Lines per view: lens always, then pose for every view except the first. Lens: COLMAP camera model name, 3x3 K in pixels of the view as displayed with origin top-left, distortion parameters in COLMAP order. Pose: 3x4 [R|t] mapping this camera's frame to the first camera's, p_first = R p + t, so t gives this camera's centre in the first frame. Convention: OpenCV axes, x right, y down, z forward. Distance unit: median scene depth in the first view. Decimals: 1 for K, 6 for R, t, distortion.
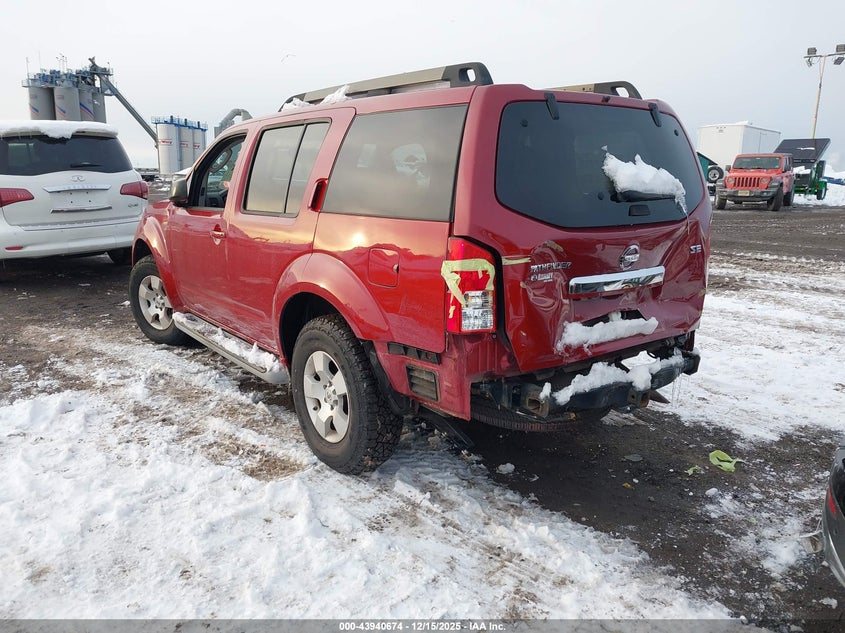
lens RADIAL K [[652.7, 0, 422.5], [0, 652.7, 316.5], [0, 0, 1]] dist [-0.013765, -0.006141]
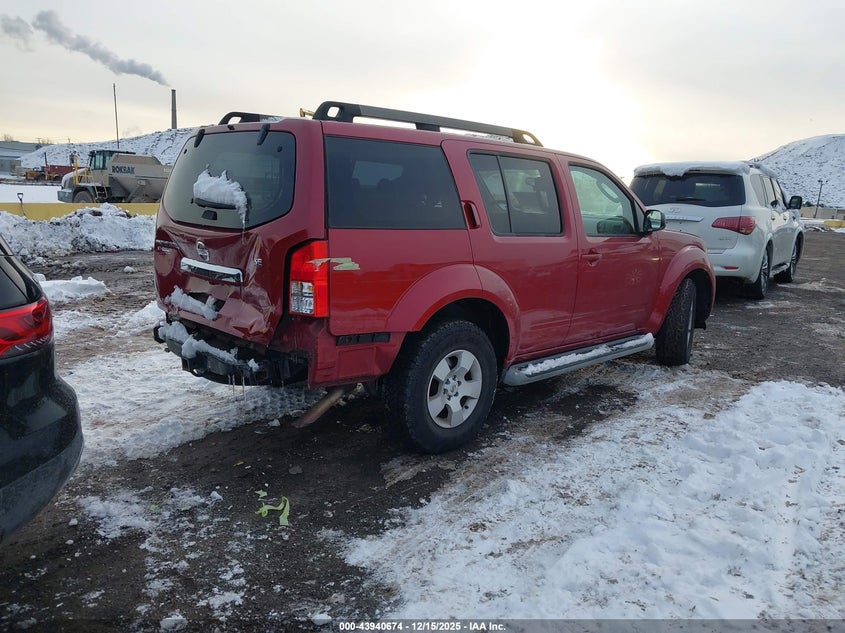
lens RADIAL K [[652.7, 0, 422.5], [0, 652.7, 316.5], [0, 0, 1]] dist [-0.013765, -0.006141]
pose [[0.135326, 0.166913, -0.976641, 1.334430], [-0.250546, 0.959437, 0.129257, -0.195661], [0.958600, 0.227201, 0.171656, 0.996094]]
